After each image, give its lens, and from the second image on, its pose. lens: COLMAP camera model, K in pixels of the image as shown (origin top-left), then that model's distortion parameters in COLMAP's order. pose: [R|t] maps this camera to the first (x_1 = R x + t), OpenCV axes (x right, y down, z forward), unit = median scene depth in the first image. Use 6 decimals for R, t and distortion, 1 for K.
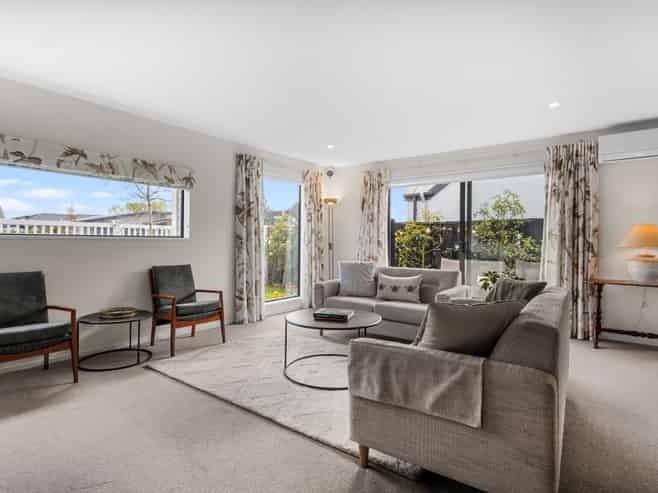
lens RADIAL K [[358.0, 0, 325.7], [0, 358.0, 249.1], [0, 0, 1]] dist [0.001222, 0.001828]
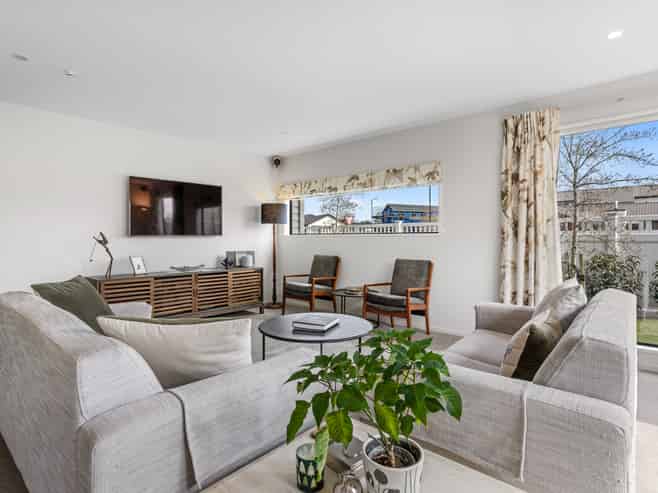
lens RADIAL K [[358.0, 0, 325.7], [0, 358.0, 249.1], [0, 0, 1]] dist [0.001222, 0.001828]
pose [[-0.074805, 0.017571, -0.997043, 0.537793], [-0.019908, 0.999619, 0.019110, -0.000939], [0.996999, 0.021278, -0.074427, 0.682337]]
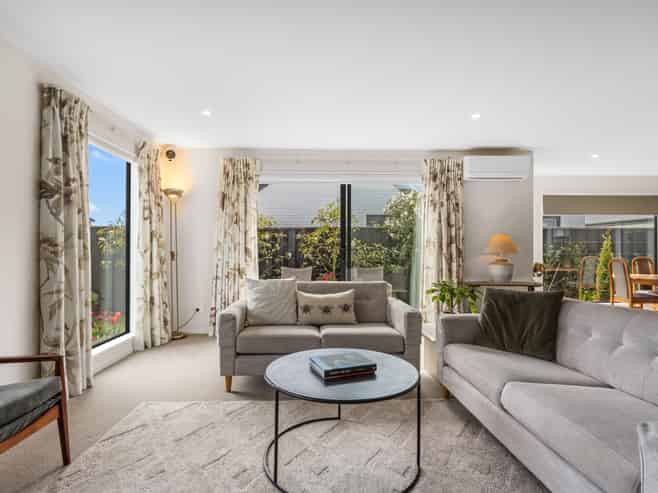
lens RADIAL K [[358.0, 0, 325.7], [0, 358.0, 249.1], [0, 0, 1]] dist [0.001222, 0.001828]
pose [[0.785281, -0.003667, 0.619128, -0.247150], [0.015940, 0.999771, -0.014297, -0.008206], [-0.618934, 0.021096, 0.785160, 0.328269]]
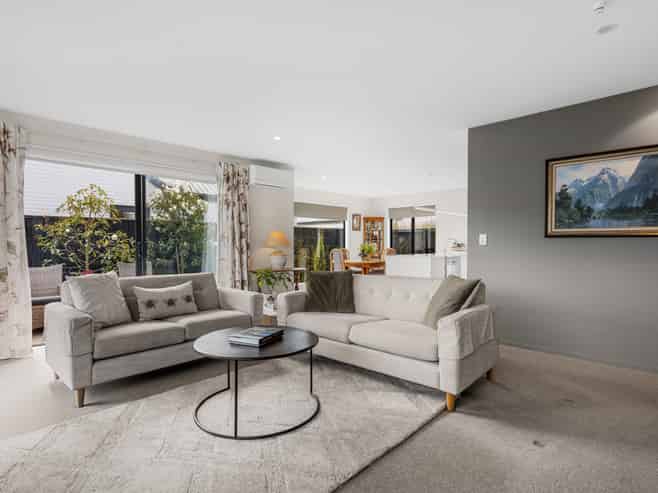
lens RADIAL K [[358.0, 0, 325.7], [0, 358.0, 249.1], [0, 0, 1]] dist [0.001222, 0.001828]
pose [[0.122213, -0.020341, 0.992295, -0.468088], [0.021532, 0.999609, 0.017839, -0.011712], [-0.992270, 0.019186, 0.122603, 0.477094]]
